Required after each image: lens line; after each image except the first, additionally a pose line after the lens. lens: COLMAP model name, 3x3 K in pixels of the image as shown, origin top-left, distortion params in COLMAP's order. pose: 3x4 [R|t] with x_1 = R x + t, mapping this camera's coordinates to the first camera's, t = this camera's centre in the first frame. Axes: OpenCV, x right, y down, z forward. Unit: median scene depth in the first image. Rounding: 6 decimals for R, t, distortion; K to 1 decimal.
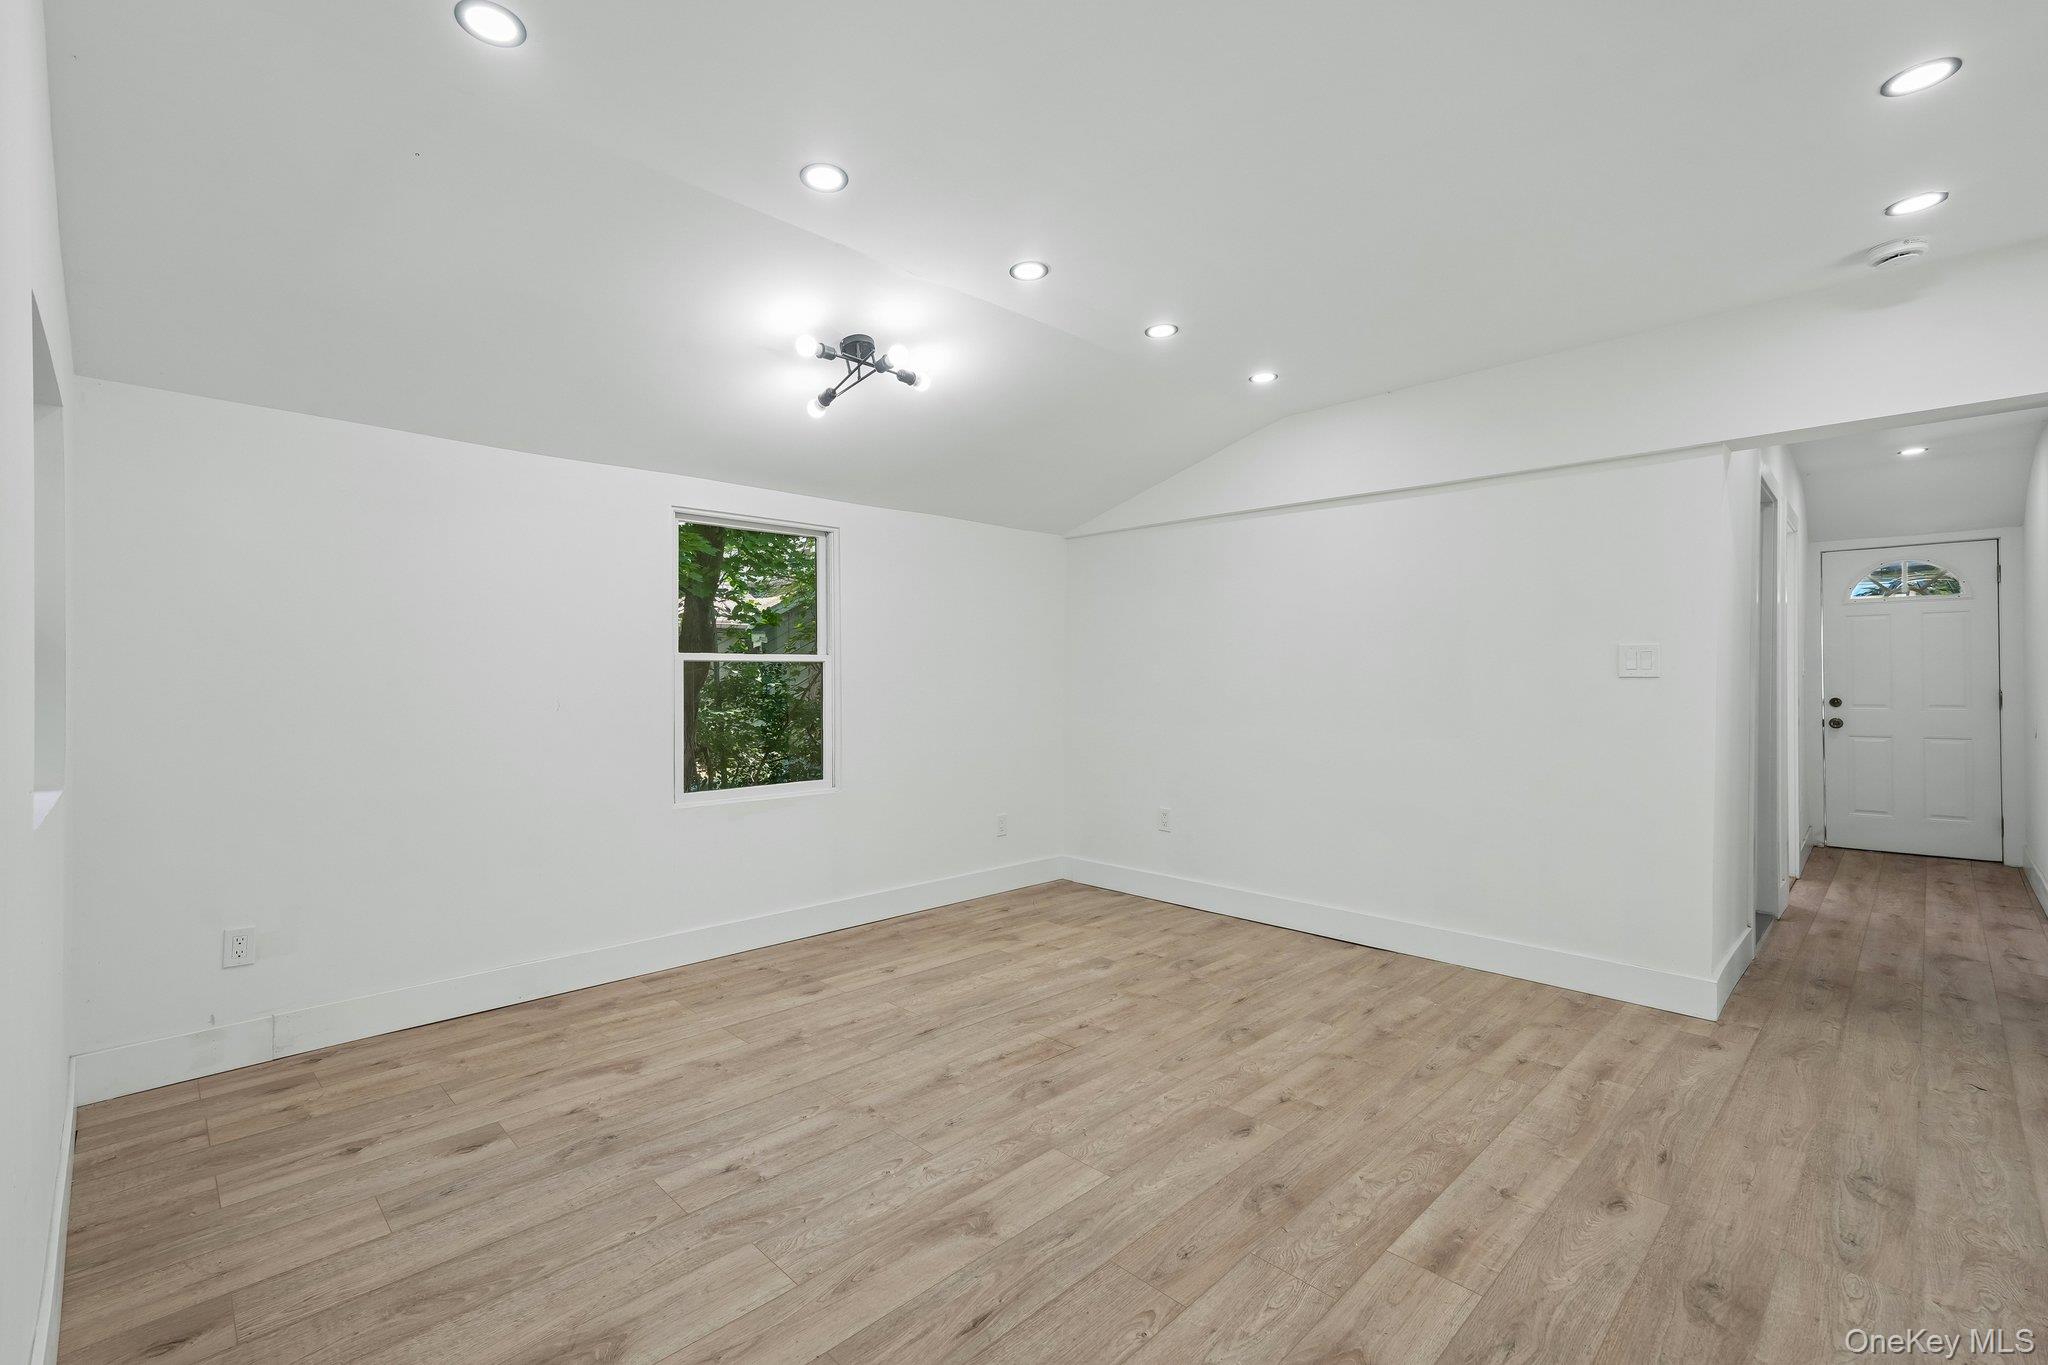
lens RADIAL K [[905.1, 0, 1012.5], [0, 905.1, 672.8], [0, 0, 1]] dist [-0.009047, 0.010832]
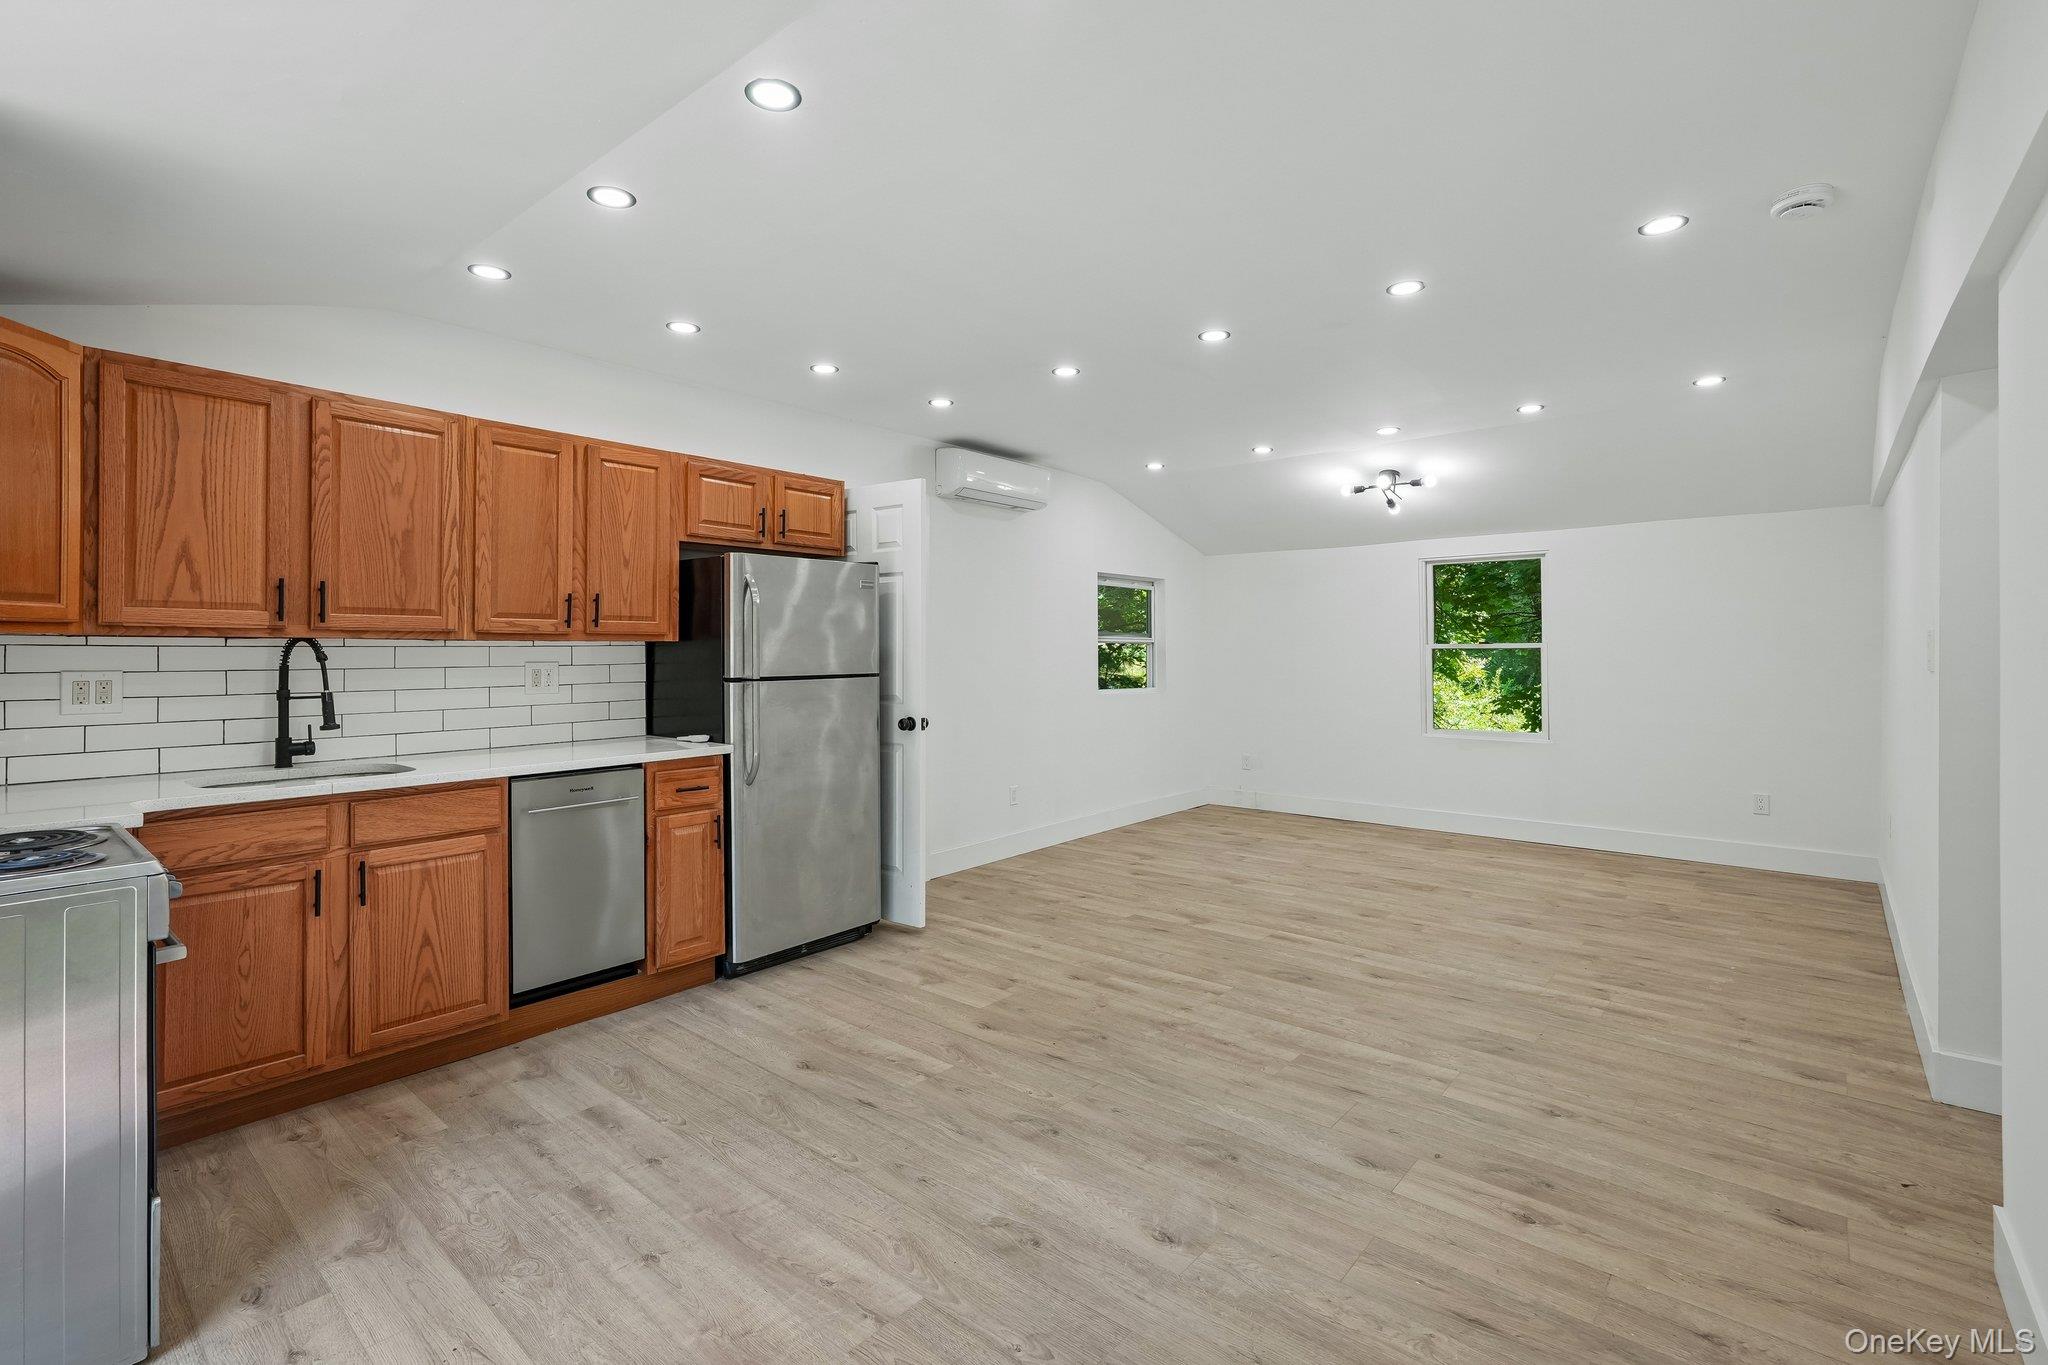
lens RADIAL K [[928.5, 0, 1020.4], [0, 928.5, 645.6], [0, 0, 1]] dist [-0.016462, 0.010720]
pose [[0.076885, -0.004279, -0.997031, 1.730567], [0.010233, 0.999942, -0.003503, -0.028929], [0.996987, -0.009933, 0.076924, 0.145311]]
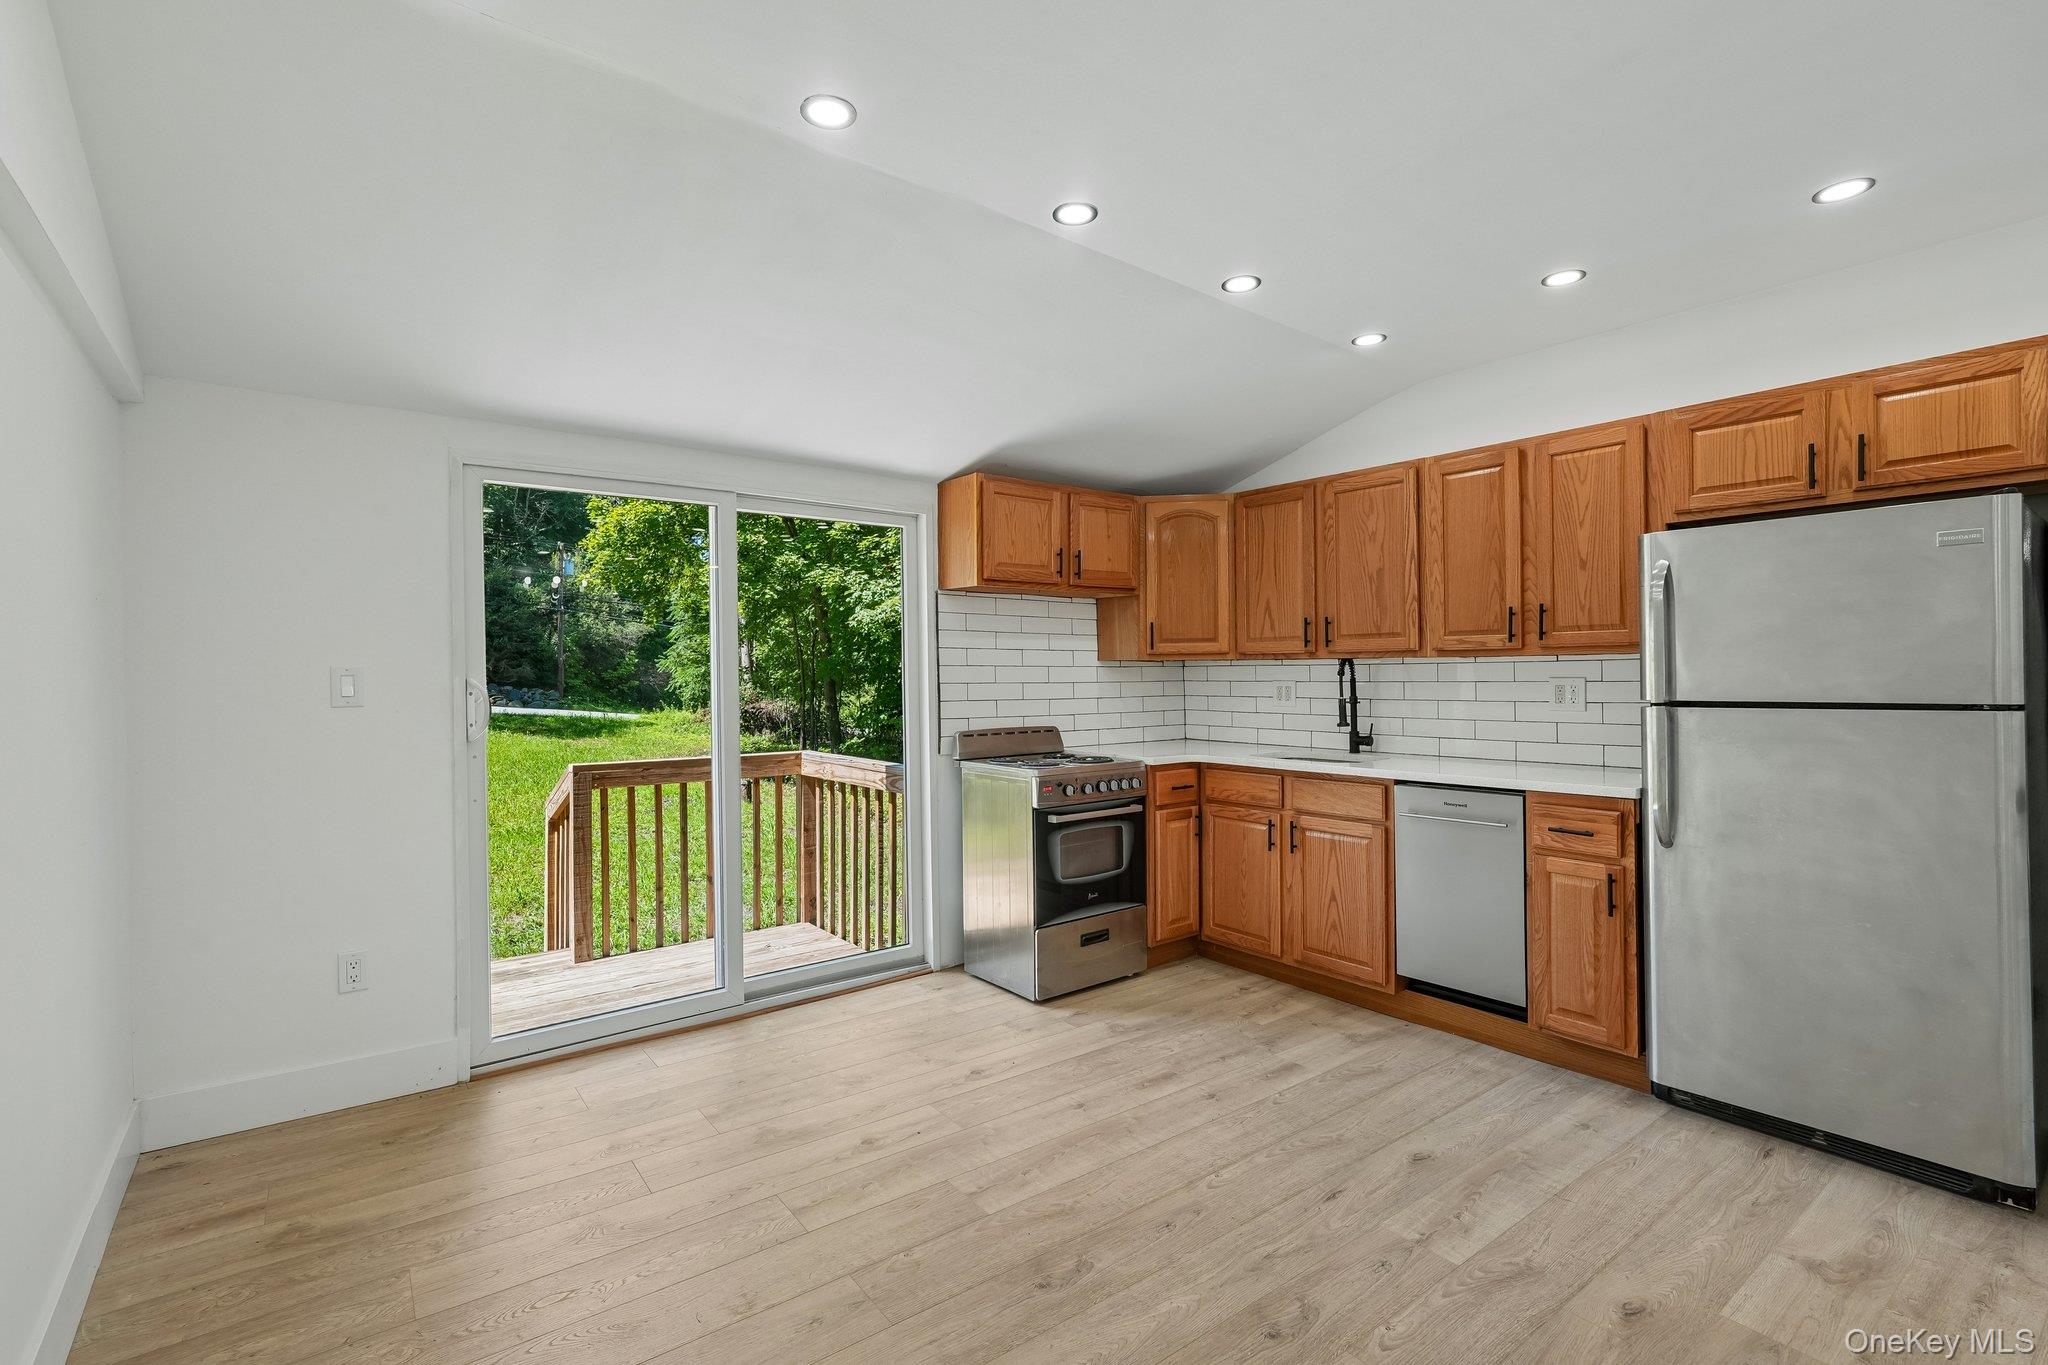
lens RADIAL K [[924.1, 0, 1019.3], [0, 924.1, 677.1], [0, 0, 1]] dist [-0.014486, 0.007053]
pose [[-0.991081, 0.008994, 0.132960, 0.943922], [0.008237, 0.999947, -0.006245, -0.016242], [-0.133009, -0.005094, -0.991102, 0.883423]]
